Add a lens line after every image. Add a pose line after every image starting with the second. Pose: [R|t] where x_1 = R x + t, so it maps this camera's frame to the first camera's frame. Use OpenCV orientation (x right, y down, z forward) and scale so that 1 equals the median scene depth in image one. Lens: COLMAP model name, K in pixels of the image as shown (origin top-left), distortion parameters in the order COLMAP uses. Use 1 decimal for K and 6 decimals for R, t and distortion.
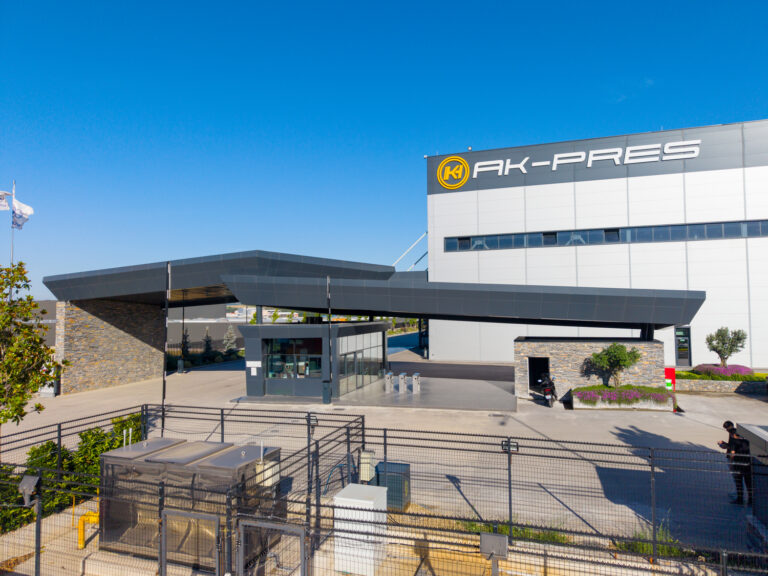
lens RADIAL K [[511.0, 0, 384.0], [0, 511.0, 288.0], [0, 0, 1]] dist [0.036002, -0.037034]
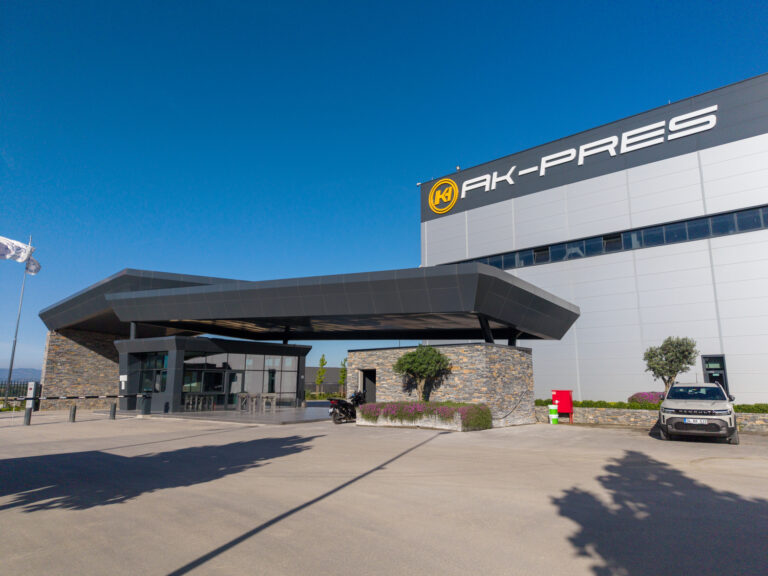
lens RADIAL K [[511.0, 0, 384.0], [0, 511.0, 288.0], [0, 0, 1]] dist [0.036002, -0.037034]
pose [[0.921135, -0.061872, -0.384295, 0.420987], [0.006185, 0.989488, -0.144484, 0.079776], [0.389195, 0.130713, 0.911834, 0.151034]]
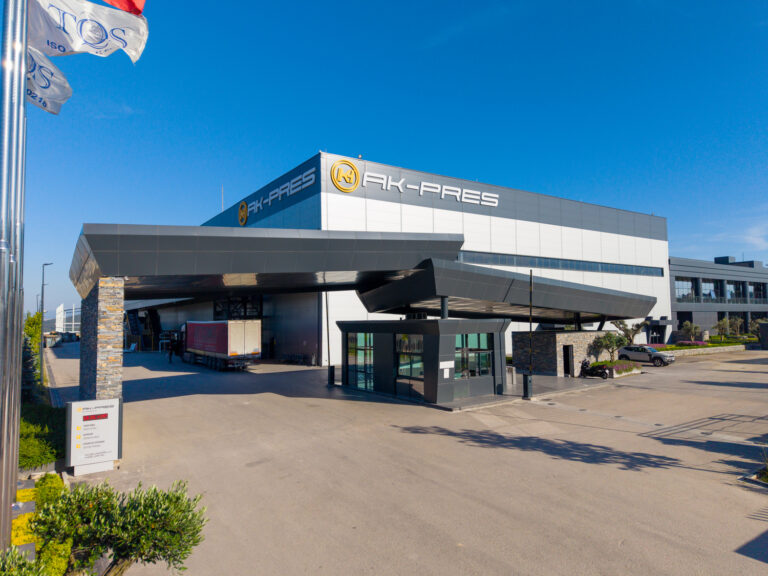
lens RADIAL K [[511.0, 0, 384.0], [0, 511.0, 288.0], [0, 0, 1]] dist [0.036002, -0.037034]
pose [[0.615235, 0.053057, 0.786556, -0.653865], [-0.027599, 0.998571, -0.045770, 0.040735], [-0.787861, 0.006452, 0.615820, 0.362339]]
